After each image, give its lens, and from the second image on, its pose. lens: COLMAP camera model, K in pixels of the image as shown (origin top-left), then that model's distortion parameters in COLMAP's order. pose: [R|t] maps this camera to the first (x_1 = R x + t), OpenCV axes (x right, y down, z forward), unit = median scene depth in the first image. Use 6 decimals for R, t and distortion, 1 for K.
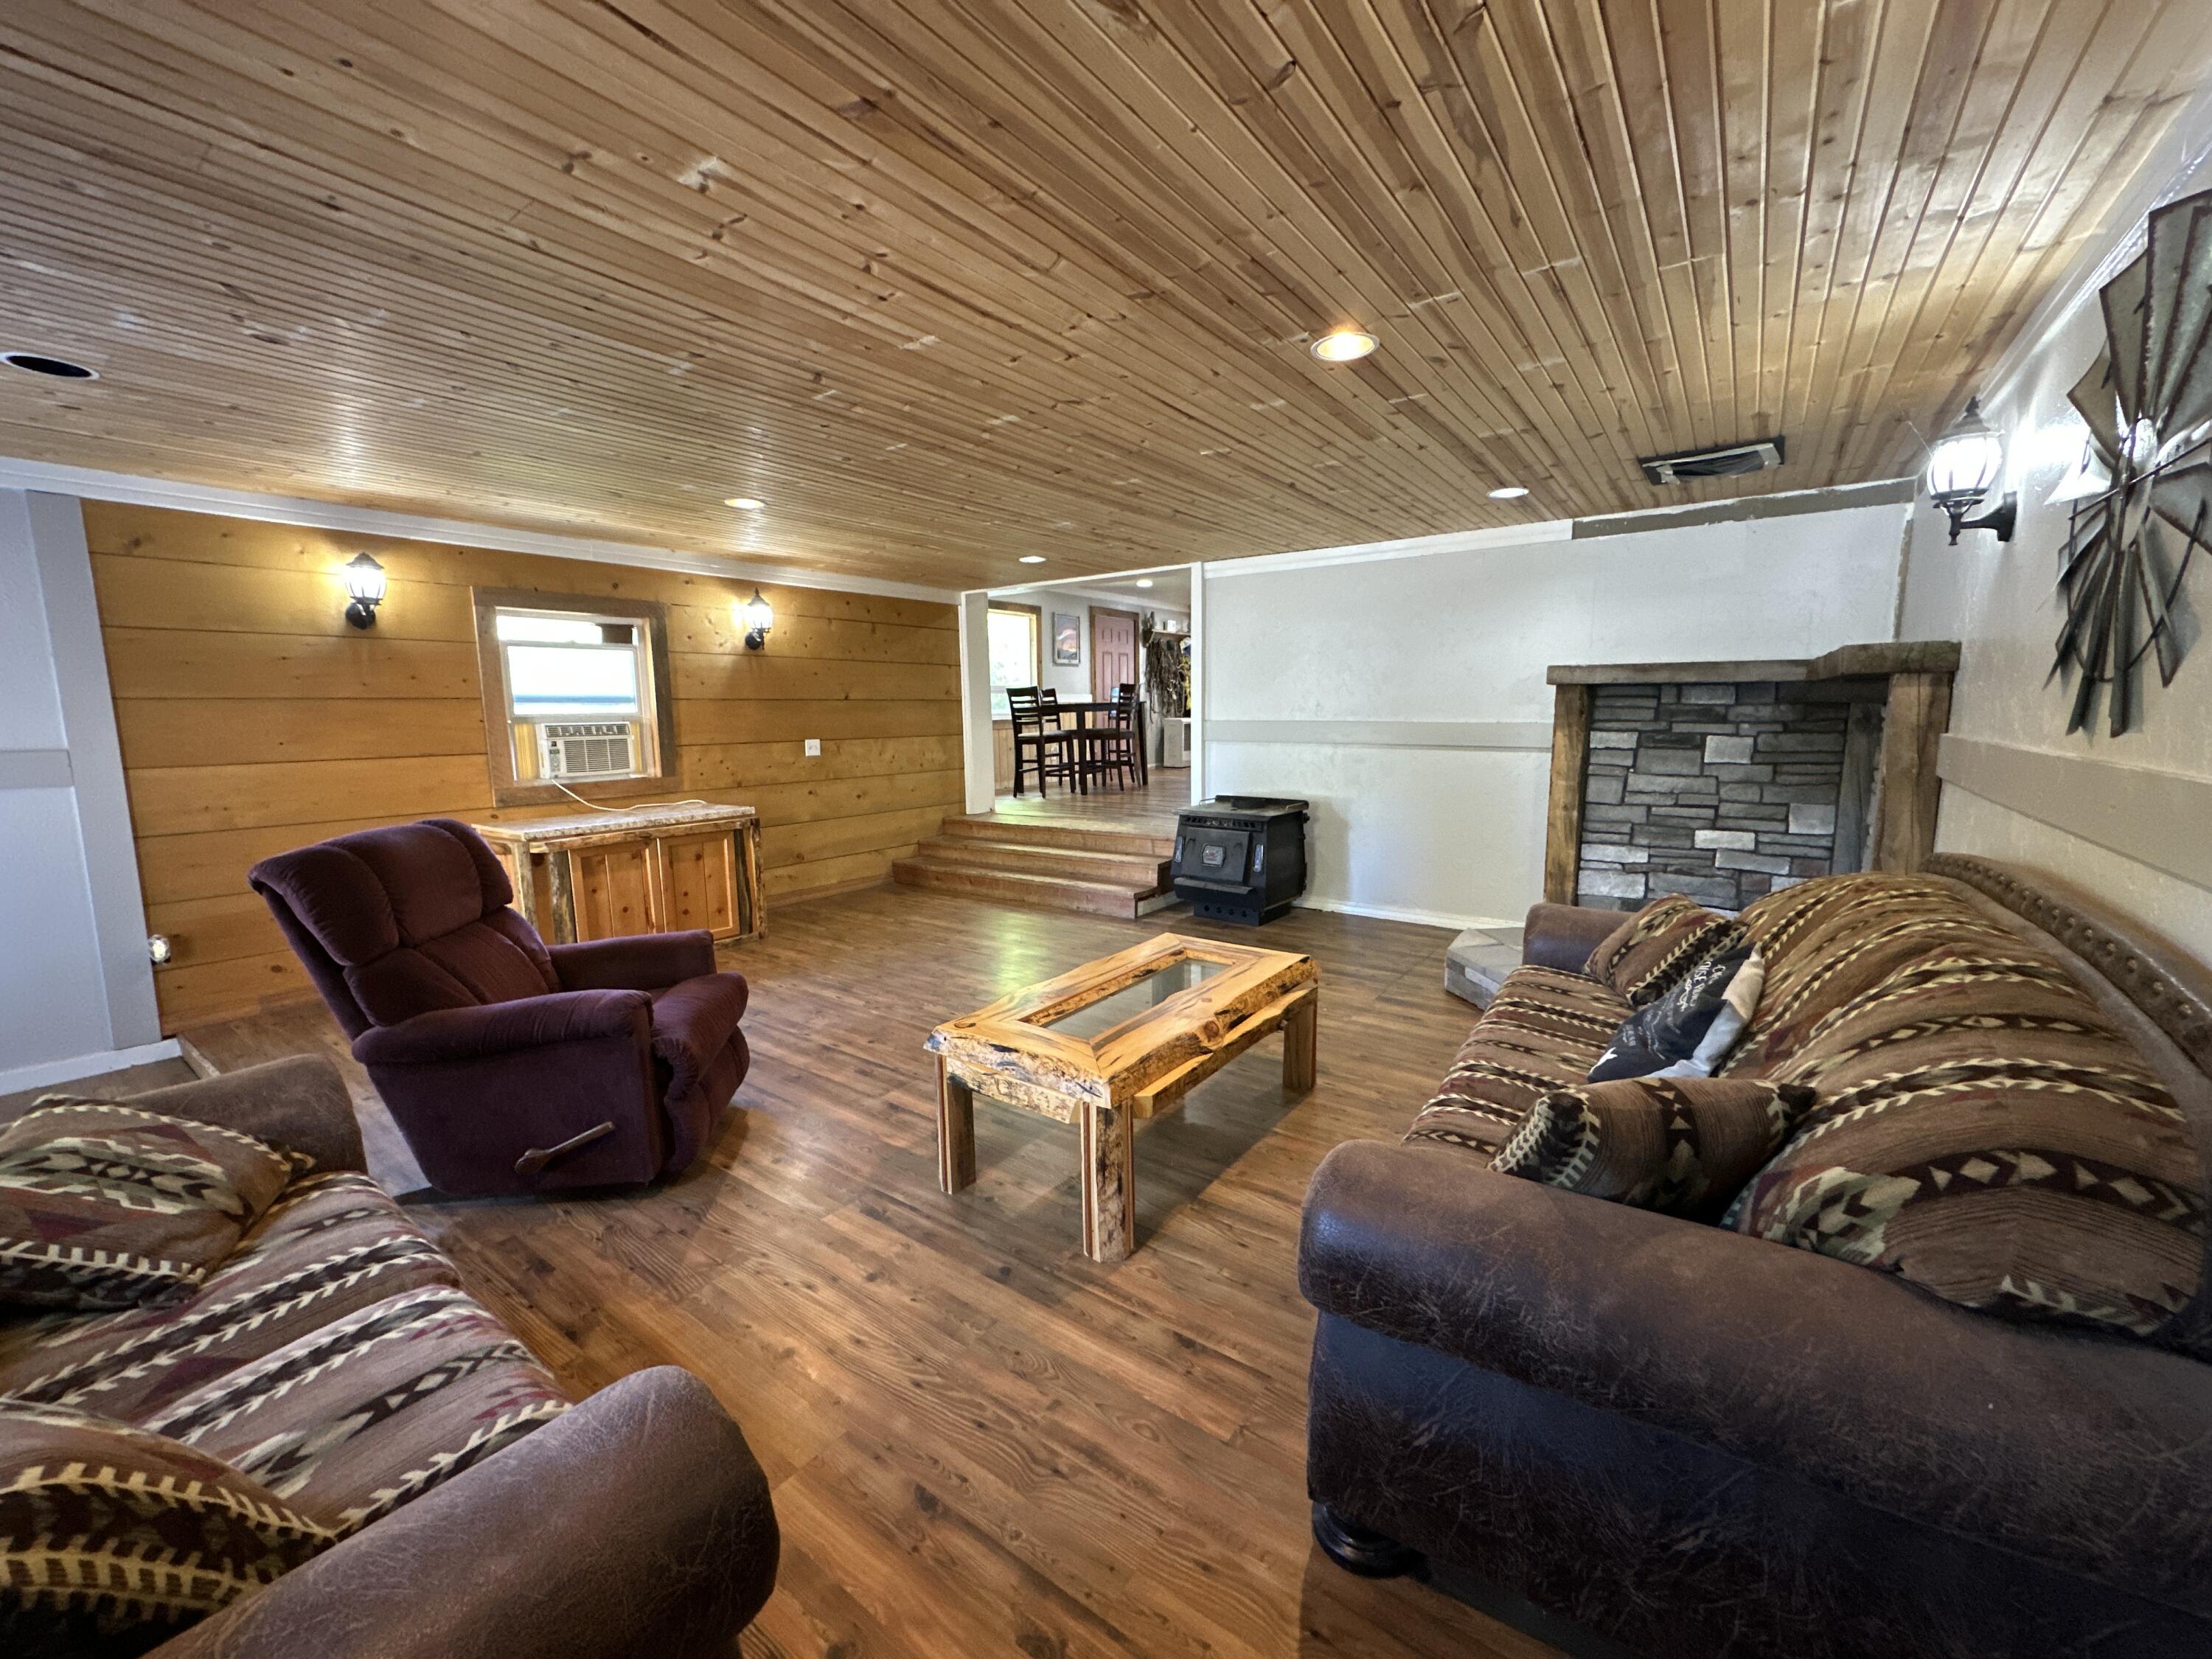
lens RADIAL K [[881.3, 0, 1101.3], [0, 881.3, 829.2], [0, 0, 1]] dist [-0.003620, 0.000744]
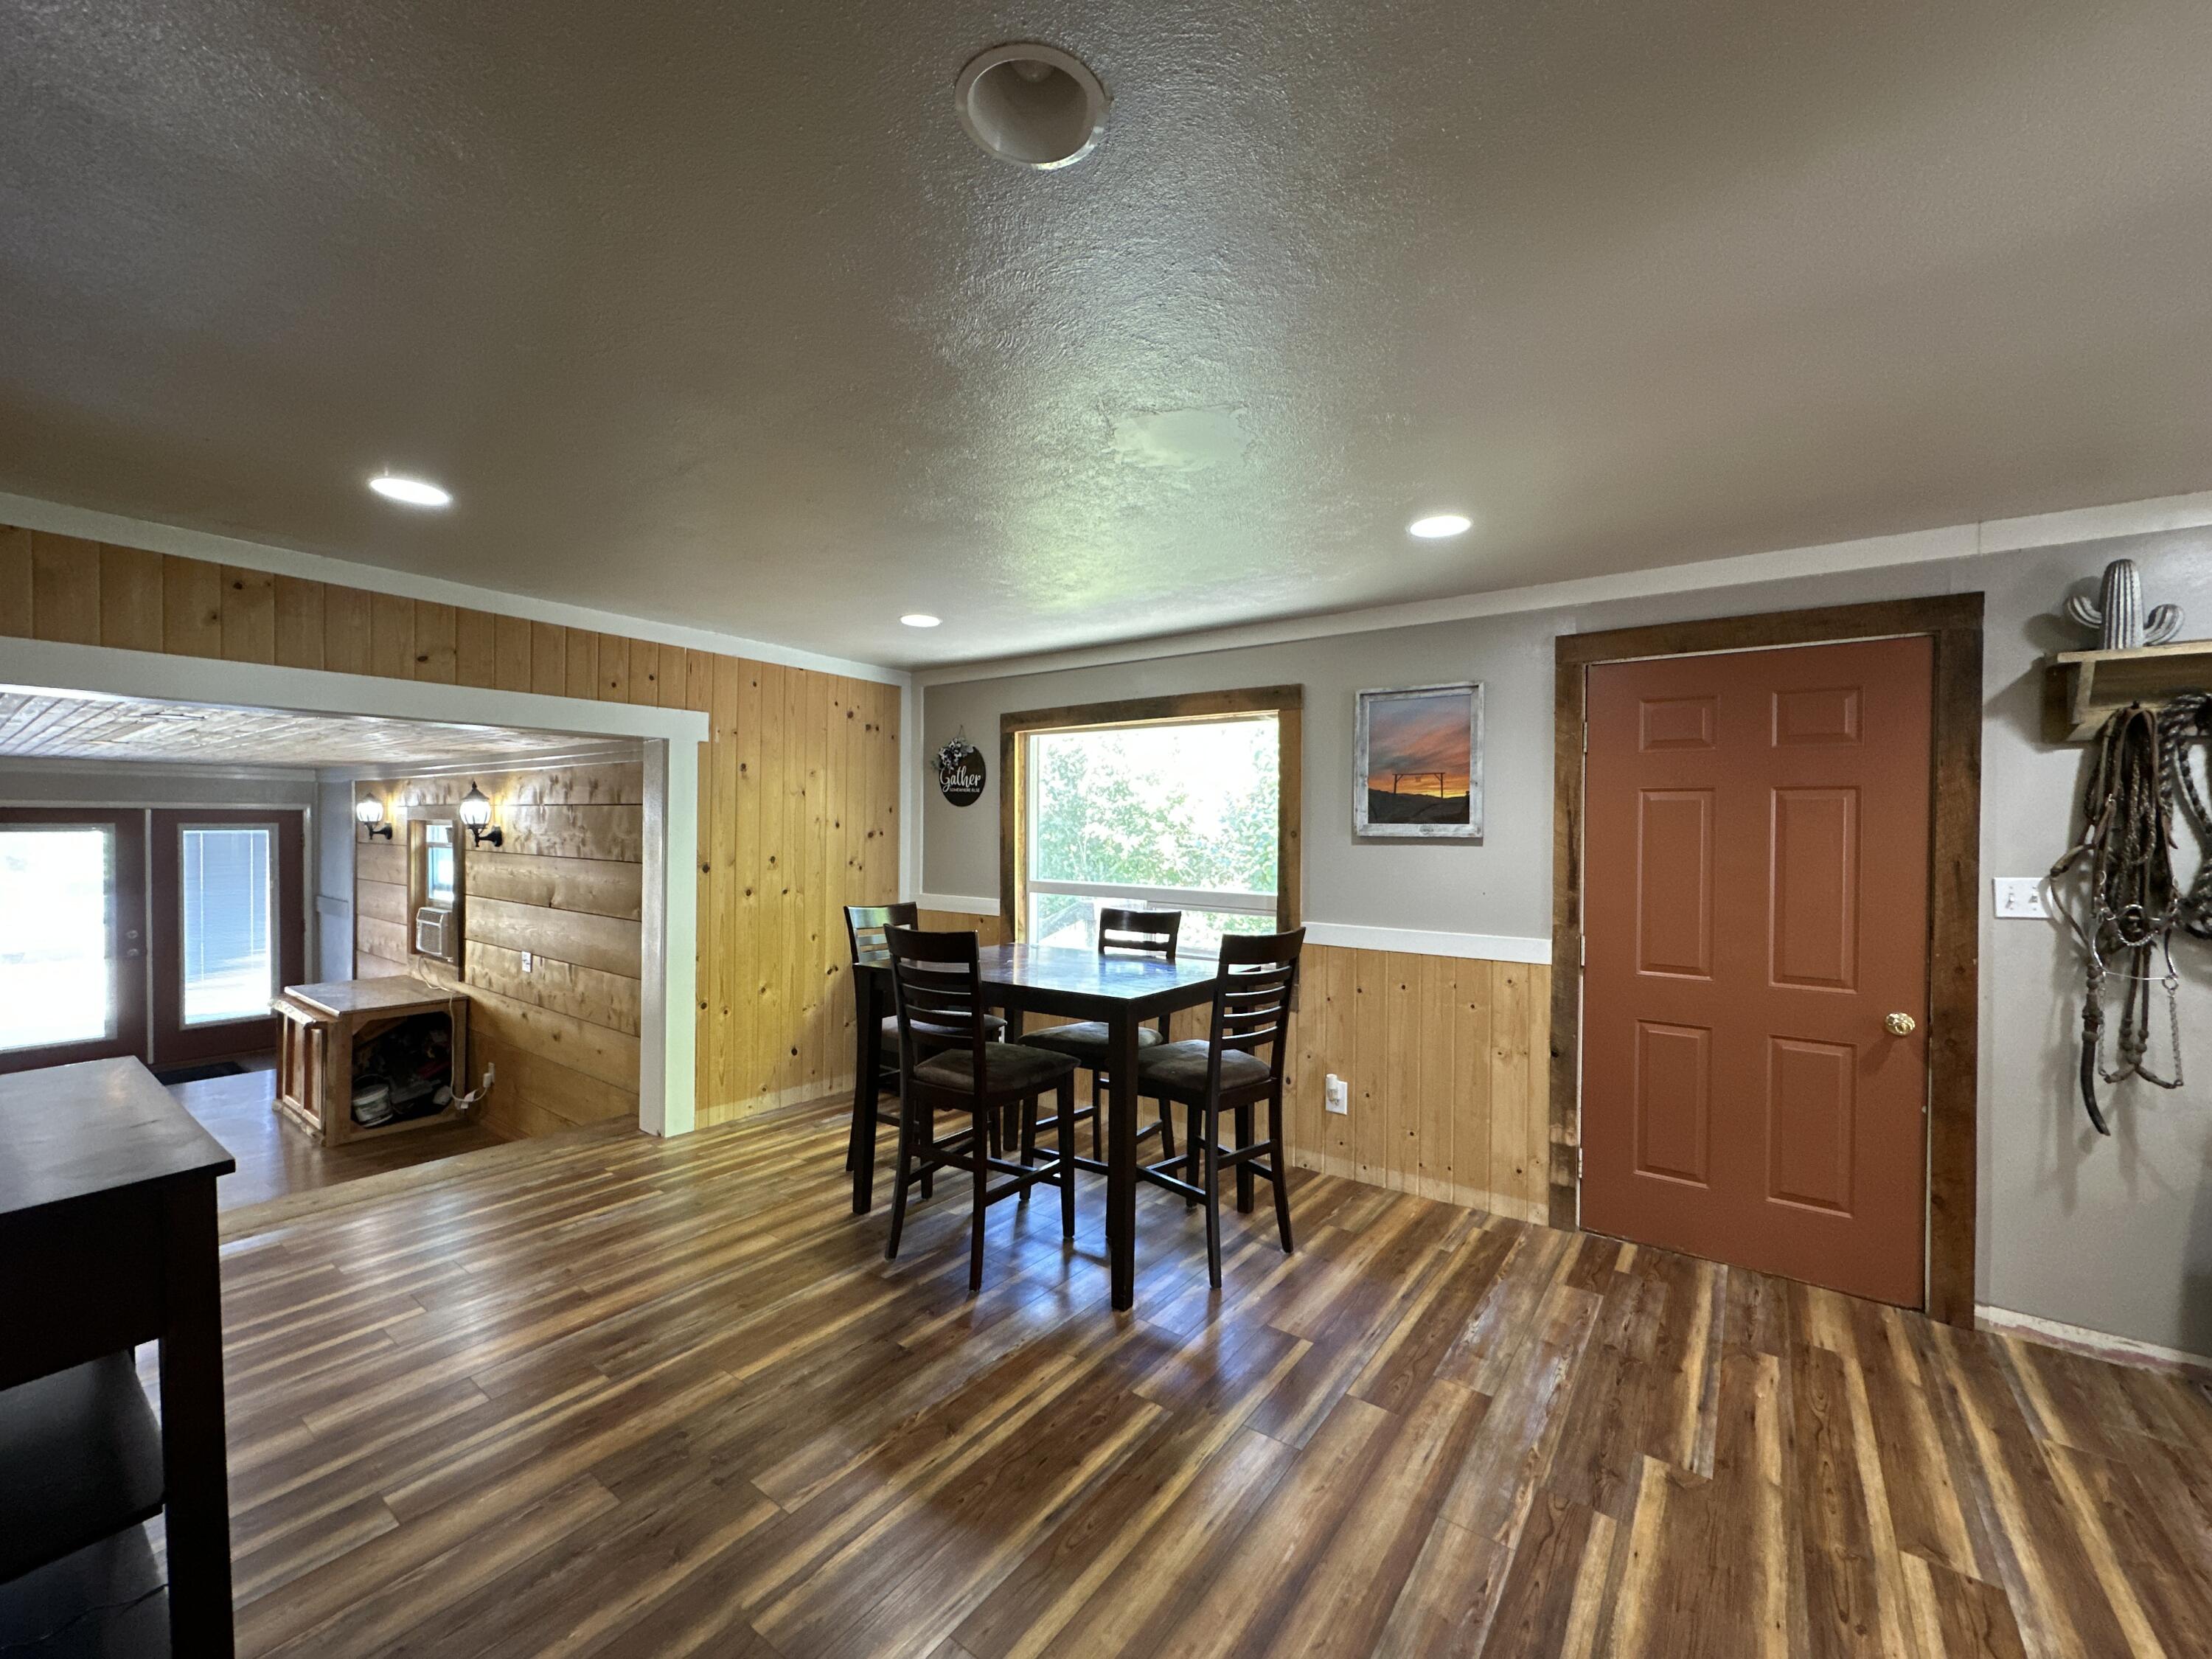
lens RADIAL K [[881.3, 0, 1105.6], [0, 881.3, 833.9], [0, 0, 1]] dist [-0.003620, 0.000744]
pose [[-0.000848, 0.024204, -0.999707, 0.678684], [-0.144385, 0.989229, 0.024073, -0.428021], [0.989521, 0.144363, 0.002656, 2.107187]]
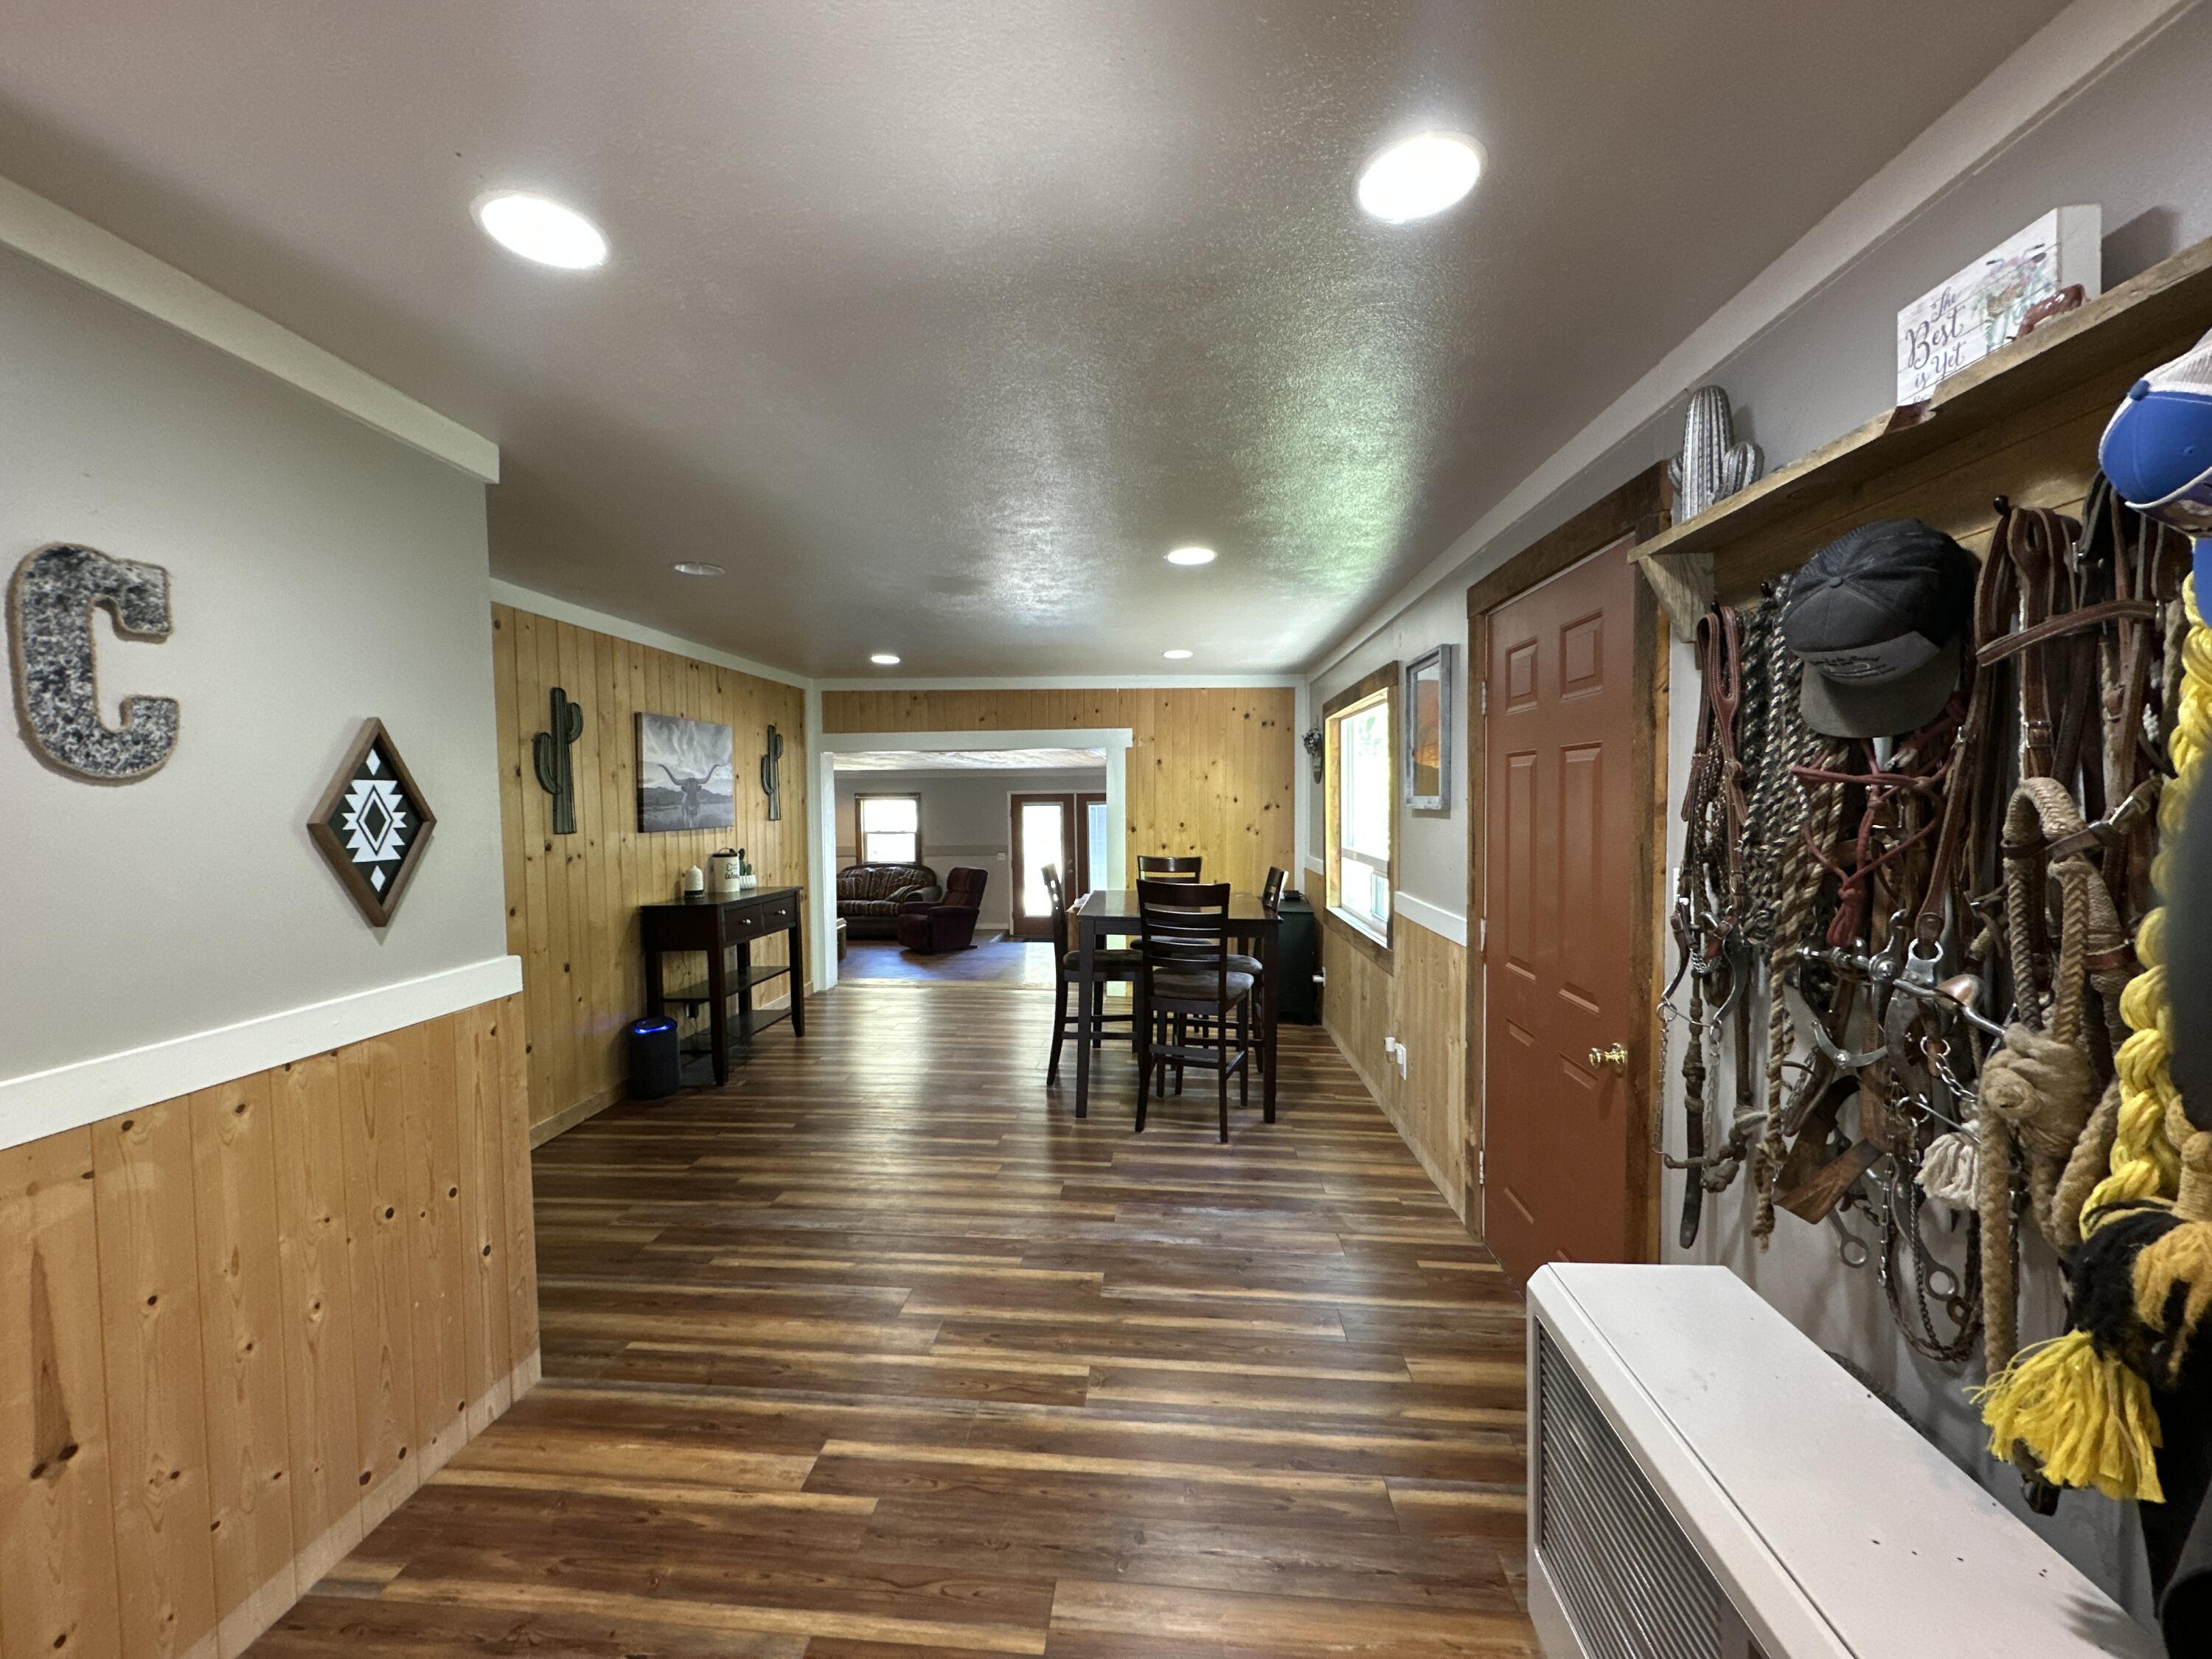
lens RADIAL K [[881.3, 0, 1106.9], [0, 881.3, 830.5], [0, 0, 1]] dist [-0.003620, 0.000744]
pose [[-0.849501, 0.040687, -0.526016, 0.540323], [-0.052560, 0.985535, 0.161113, -0.535129], [0.524962, 0.164513, -0.835075, 2.869305]]
